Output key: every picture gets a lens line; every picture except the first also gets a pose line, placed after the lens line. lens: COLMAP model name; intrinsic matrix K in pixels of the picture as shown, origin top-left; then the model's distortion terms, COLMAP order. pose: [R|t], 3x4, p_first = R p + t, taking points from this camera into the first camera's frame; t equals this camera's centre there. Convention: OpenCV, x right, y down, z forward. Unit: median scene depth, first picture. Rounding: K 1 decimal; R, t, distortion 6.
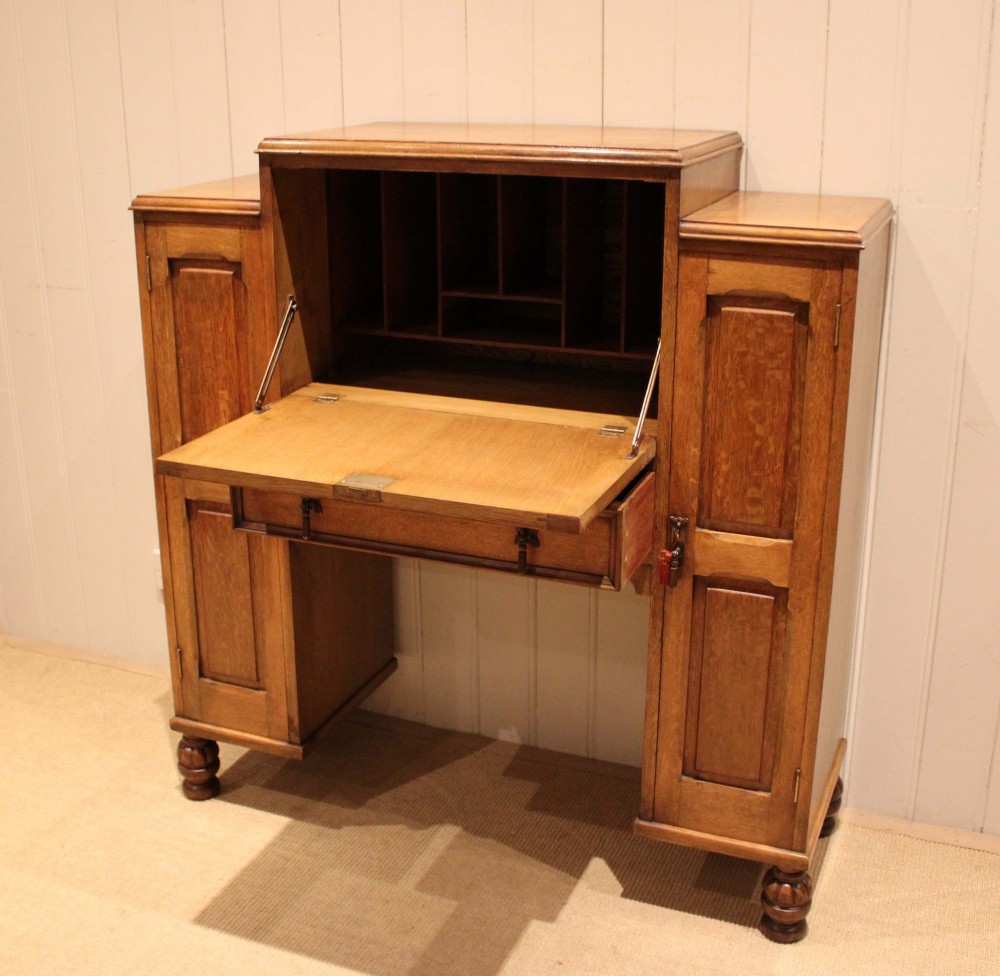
lens RADIAL K [[1341.9, 0, 456.9], [0, 1341.9, 498.9], [0, 0, 1]] dist [-0.129237, 0.000000]
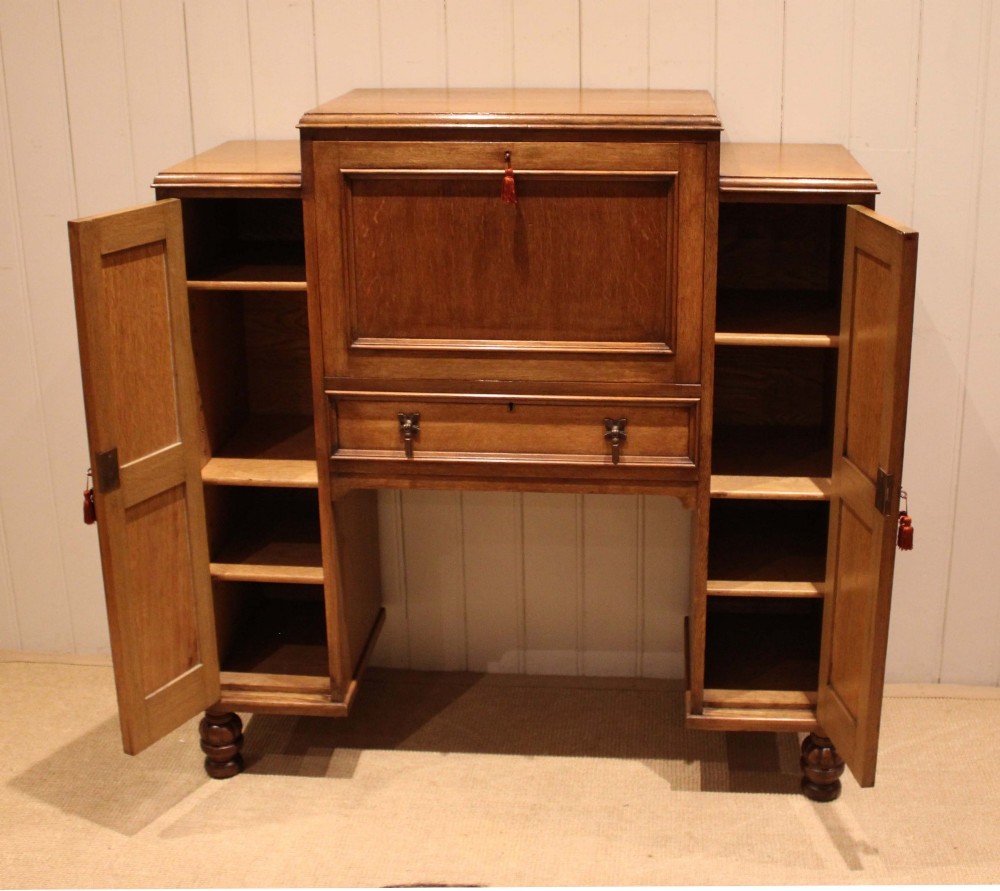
lens RADIAL K [[1409.6, 0, 554.1], [0, 1409.6, 382.9], [0, 0, 1]] dist [-0.114707, 0.000000]
pose [[0.943502, -0.093707, 0.317840, -0.320599], [0.105884, 0.994152, -0.021215, -0.019373], [-0.313993, 0.053671, 0.947907, -0.079577]]
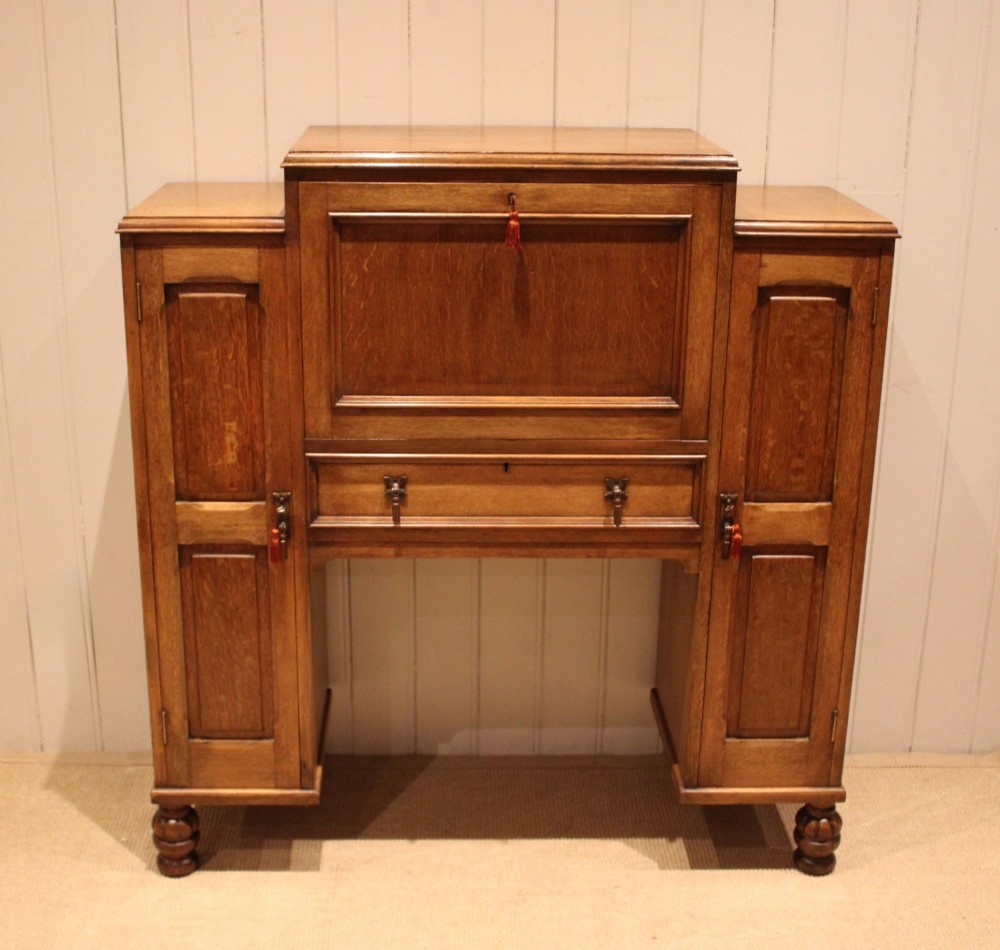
lens RADIAL K [[1535.6, 0, 447.6], [0, 1535.6, 519.3], [0, 0, 1]] dist [-0.086336, 0.000000]
pose [[0.913364, -0.124795, 0.387546, -0.487377], [0.122791, 0.991978, 0.030038, -0.029252], [-0.388185, 0.020152, 0.921361, -0.043887]]
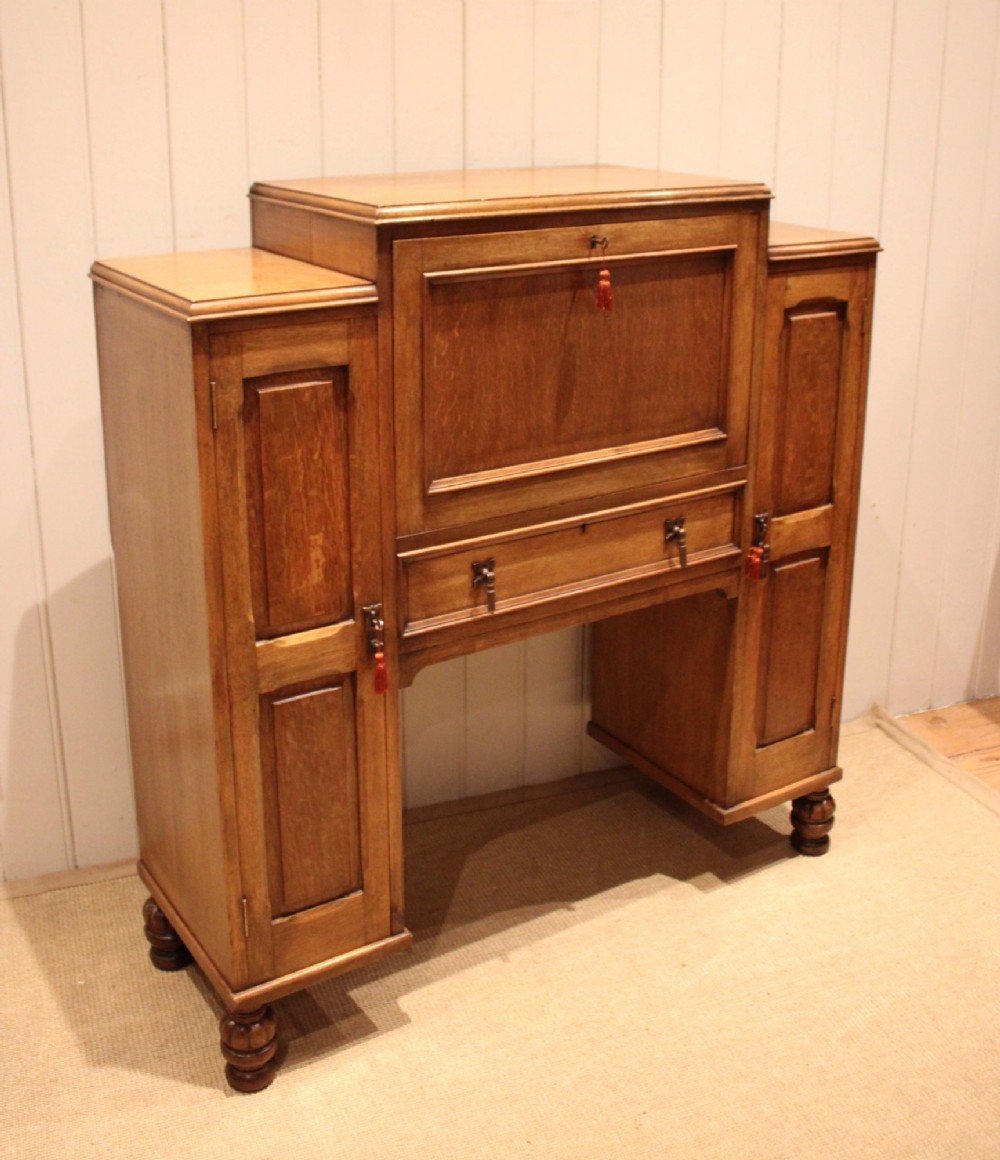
lens RADIAL K [[1375.4, 0, 496.3], [0, 1375.4, 458.5], [0, 0, 1]] dist [-0.083929, 0.000000]
pose [[0.554136, -0.228137, 0.800554, -0.789044], [0.269613, 0.959059, 0.086683, -0.174232], [-0.787554, 0.167805, 0.592958, 0.466339]]
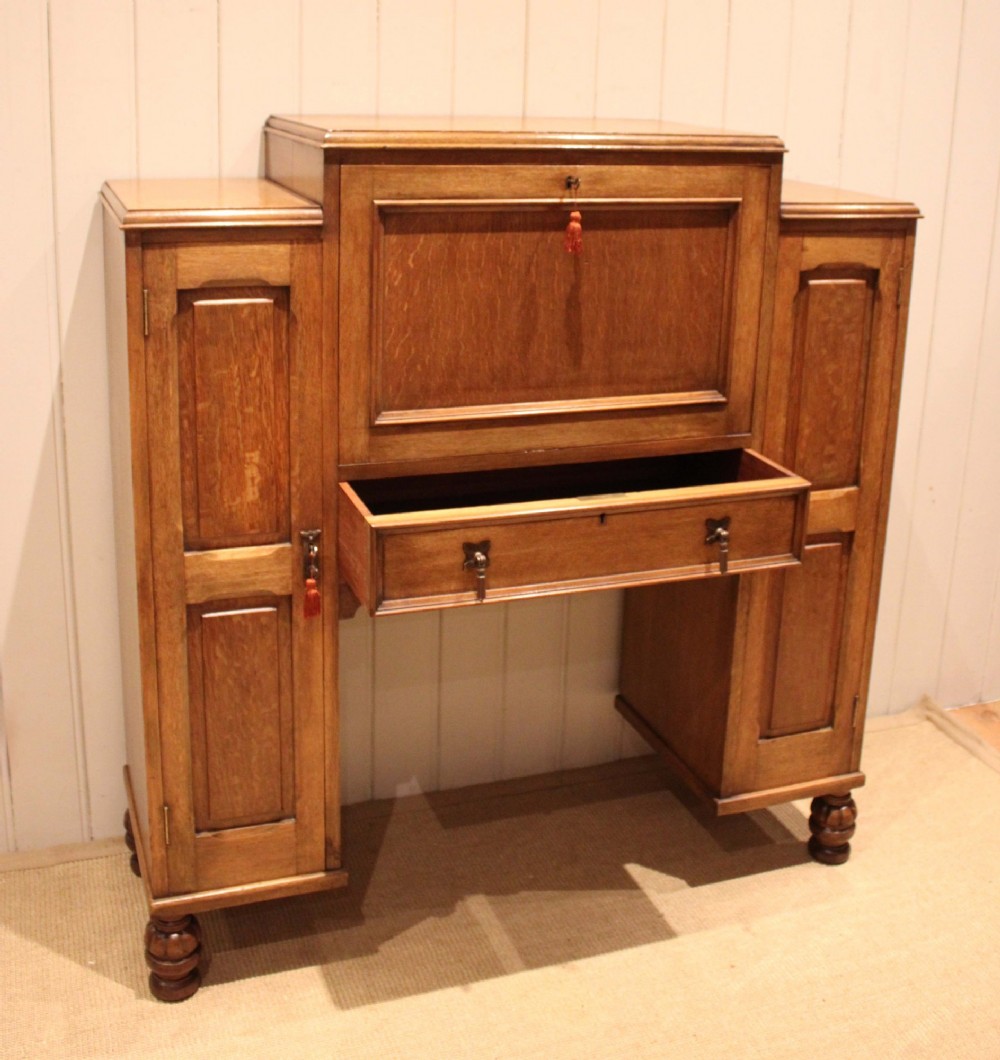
lens RADIAL K [[1336.3, 0, 490.3], [0, 1336.3, 391.3], [0, 0, 1]] dist [-0.100960, 0.000000]
pose [[0.726529, -0.139688, 0.672788, -0.629190], [0.196241, 0.980520, -0.008335, -0.087265], [-0.658518, 0.138084, 0.739789, 0.347363]]
